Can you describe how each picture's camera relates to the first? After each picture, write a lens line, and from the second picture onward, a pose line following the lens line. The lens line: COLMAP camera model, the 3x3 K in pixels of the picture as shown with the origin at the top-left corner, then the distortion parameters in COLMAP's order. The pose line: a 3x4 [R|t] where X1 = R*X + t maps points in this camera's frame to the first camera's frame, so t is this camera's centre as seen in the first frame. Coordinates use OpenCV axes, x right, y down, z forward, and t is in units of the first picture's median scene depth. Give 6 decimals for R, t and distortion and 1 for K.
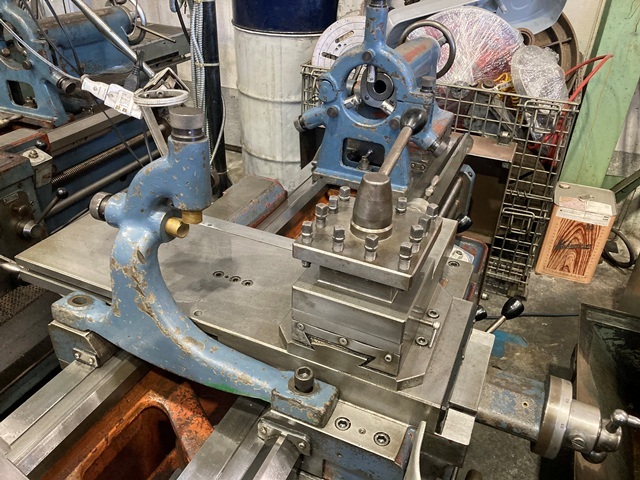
lens RADIAL K [[527.2, 0, 318.5], [0, 527.2, 234.7], [0, 0, 1]] dist [0.015994, -0.012242]
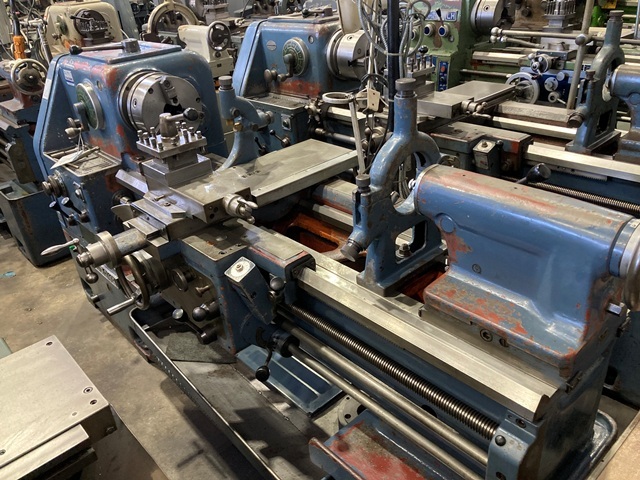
lens RADIAL K [[524.7, 0, 313.3], [0, 524.7, 242.2], [0, 0, 1]] dist [0.005280, -0.013424]
pose [[-0.412497, 0.441328, -0.796916, 0.862528], [-0.415416, 0.687423, 0.595717, -0.609637], [0.810726, 0.576783, -0.100225, 0.916377]]
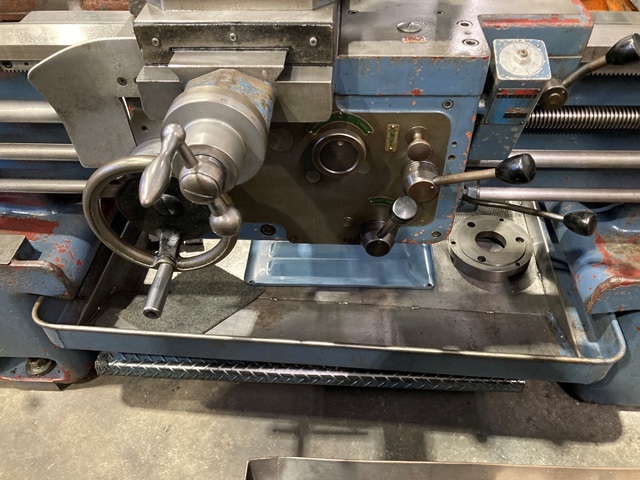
lens RADIAL K [[530.2, 0, 306.0], [0, 530.2, 238.2], [0, 0, 1]] dist [0.010499, -0.012036]
pose [[0.354629, 0.628470, -0.692288, 0.555133], [-0.453691, 0.763067, 0.460318, 0.024754], [0.817559, 0.150843, 0.555737, 0.346250]]
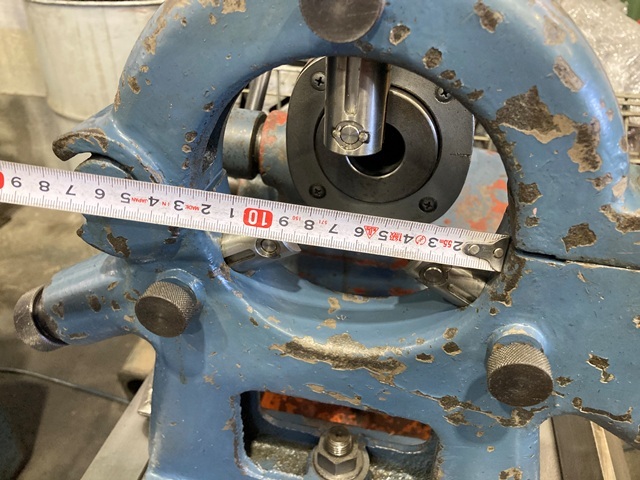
lens RADIAL K [[527.2, 0, 318.5], [0, 527.2, 234.7], [0, 0, 1]] dist [0.015994, -0.012242]
pose [[0.979157, -0.123854, 0.160969, 0.048981], [0.118943, 0.992102, 0.039833, -0.241007], [-0.164631, -0.019856, 0.986155, 0.736807]]
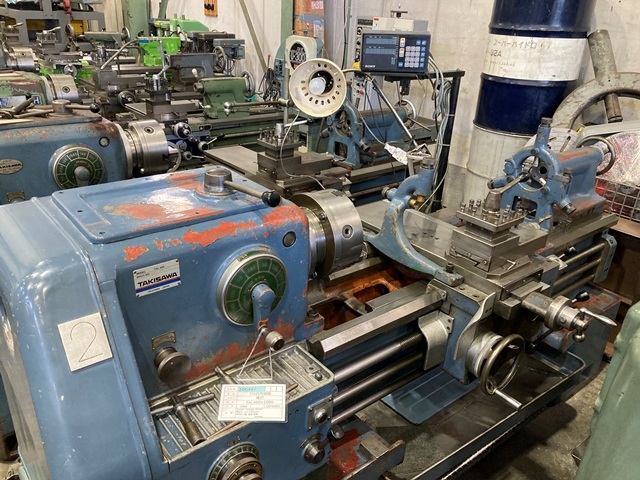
lens RADIAL K [[528.7, 0, 312.1], [0, 528.7, 239.4], [0, 0, 1]] dist [0.012662, -0.005347]
pose [[0.888886, 0.196284, -0.413949, 0.191745], [-0.253586, 0.963325, -0.087750, 0.252273], [0.381543, 0.182971, 0.906061, -0.731576]]
